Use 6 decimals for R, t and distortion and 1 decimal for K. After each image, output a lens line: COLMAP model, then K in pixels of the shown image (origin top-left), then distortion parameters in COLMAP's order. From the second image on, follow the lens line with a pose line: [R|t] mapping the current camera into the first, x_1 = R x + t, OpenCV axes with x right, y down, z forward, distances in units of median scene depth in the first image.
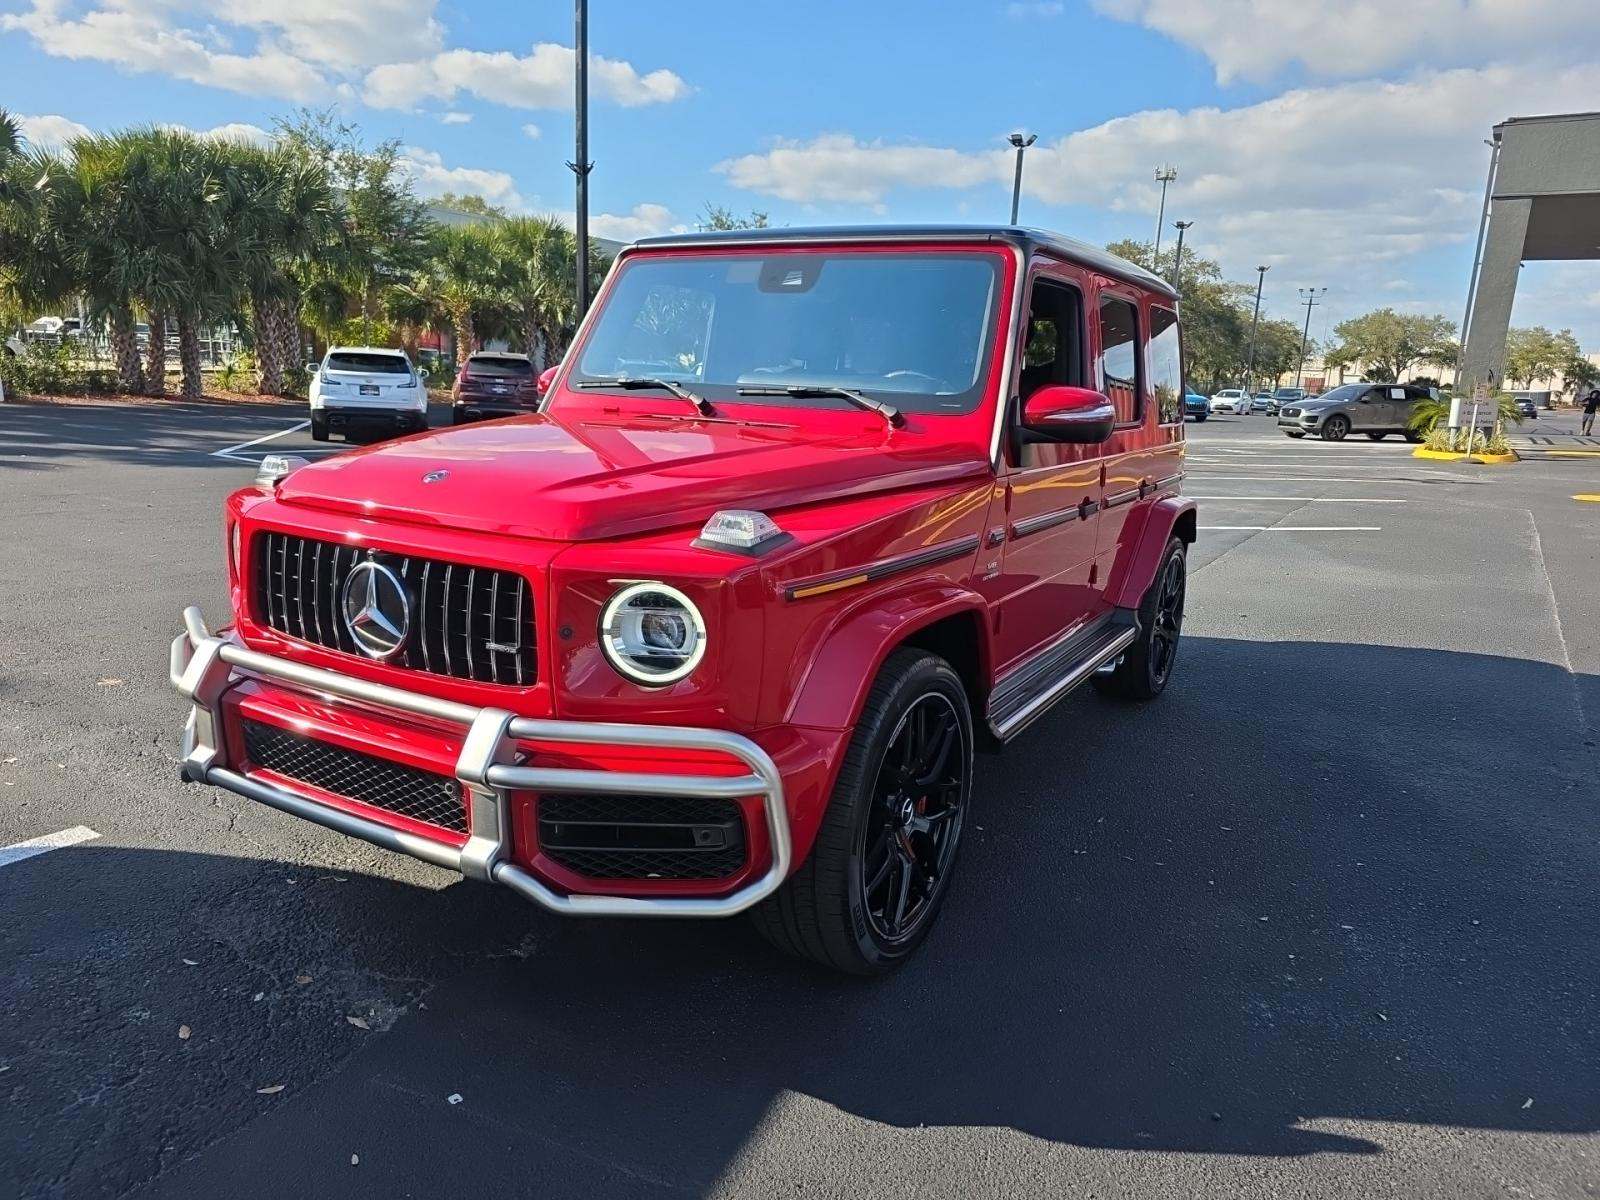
lens RADIAL K [[1078.8, 0, 800.0], [0, 1078.8, 600.0], [0, 0, 1]] dist [-0.003685, -0.001135]
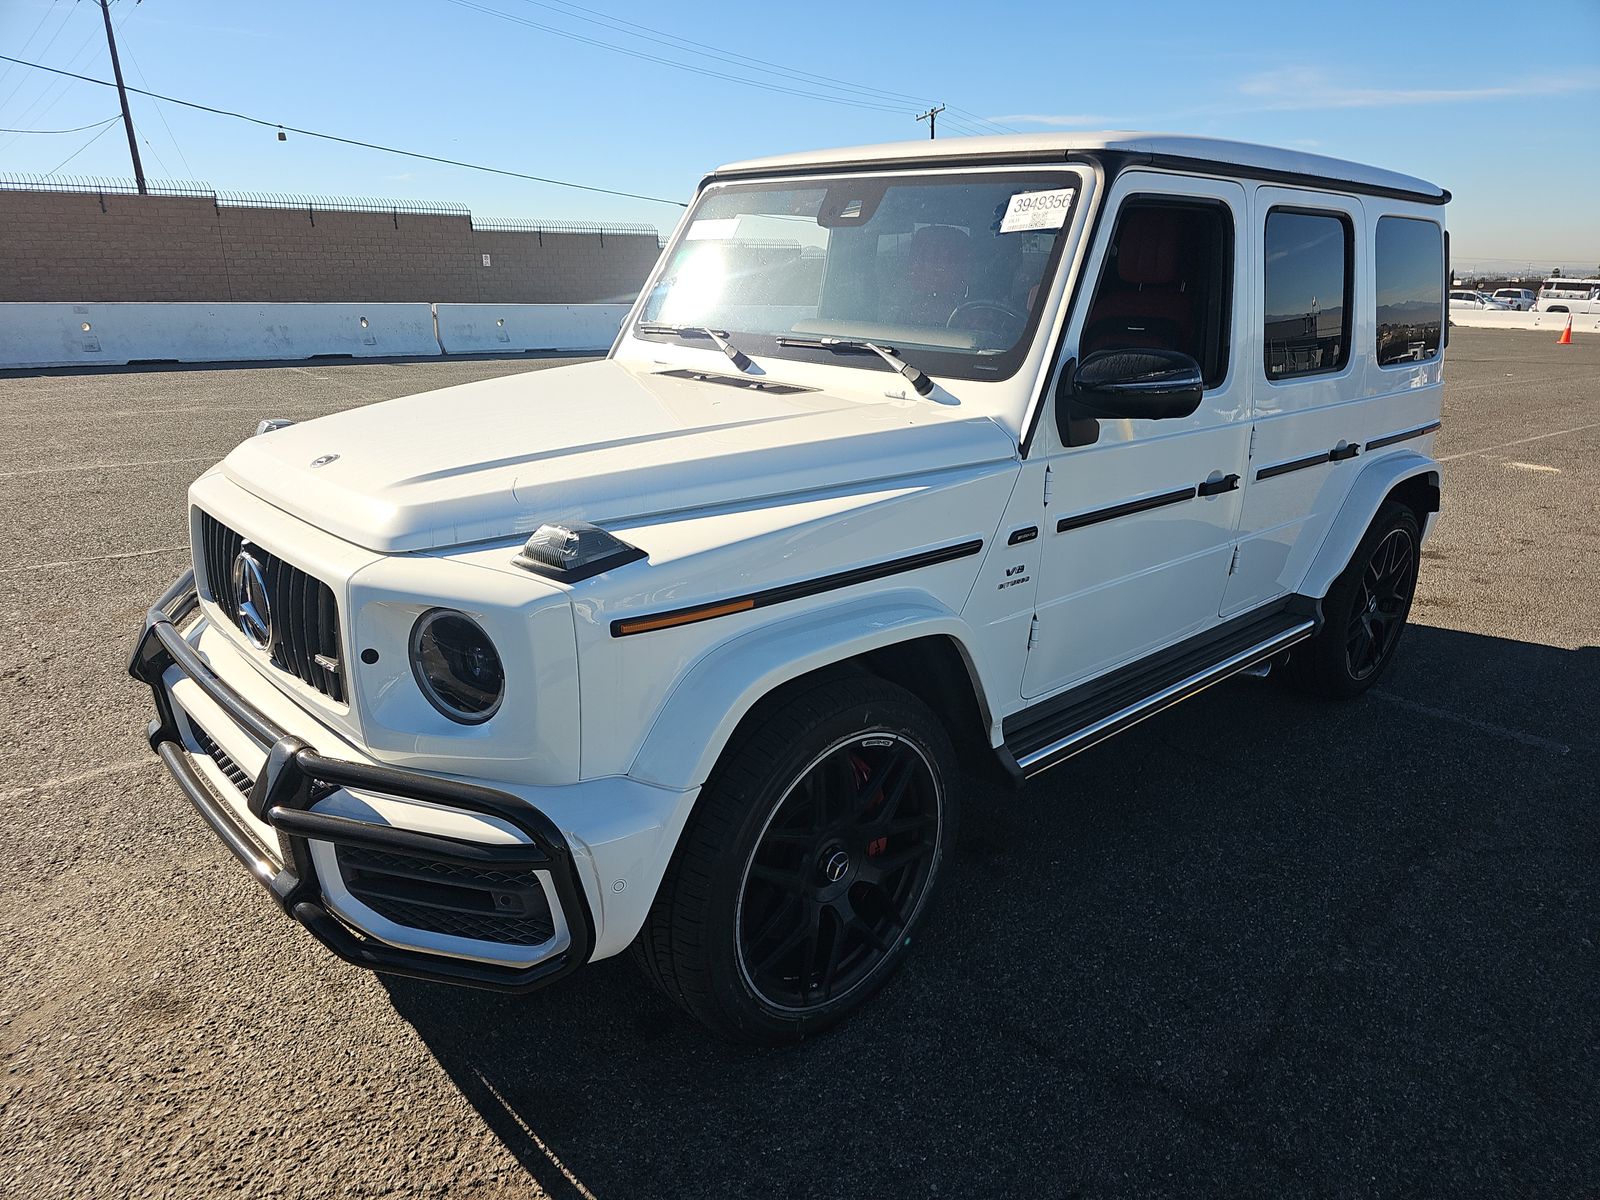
lens RADIAL K [[1059.8, 0, 806.2], [0, 1059.8, 597.3], [0, 0, 1]] dist [-0.004381, -0.000902]
pose [[0.956765, 0.070267, -0.282248, 0.363468], [-0.044762, 0.994391, 0.095825, -0.115311], [0.287399, -0.079048, 0.954544, 0.260462]]
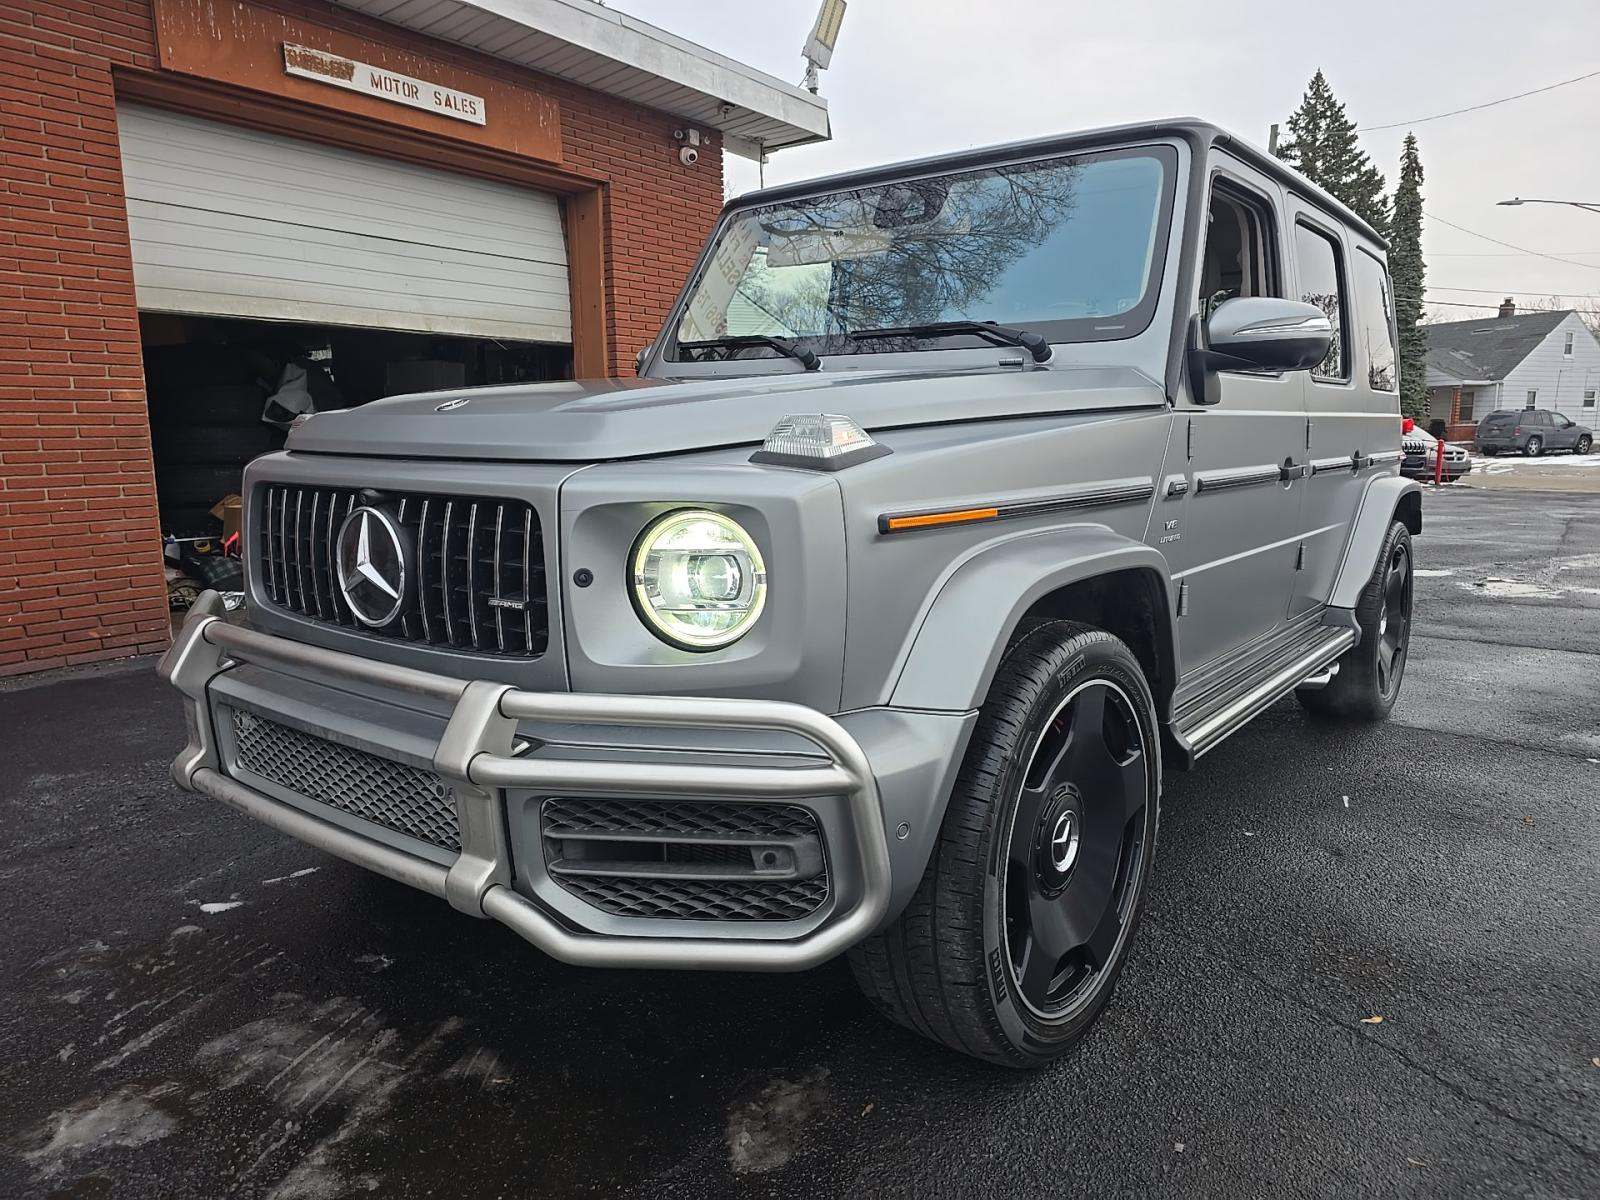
lens RADIAL K [[1078.8, 0, 800.0], [0, 1078.8, 600.0], [0, 0, 1]] dist [-0.003685, -0.001135]
pose [[0.988844, -0.017615, -0.147912, 0.039289], [0.010675, 0.998810, -0.047586, 0.079802], [0.148575, 0.045476, 0.987855, 0.278358]]
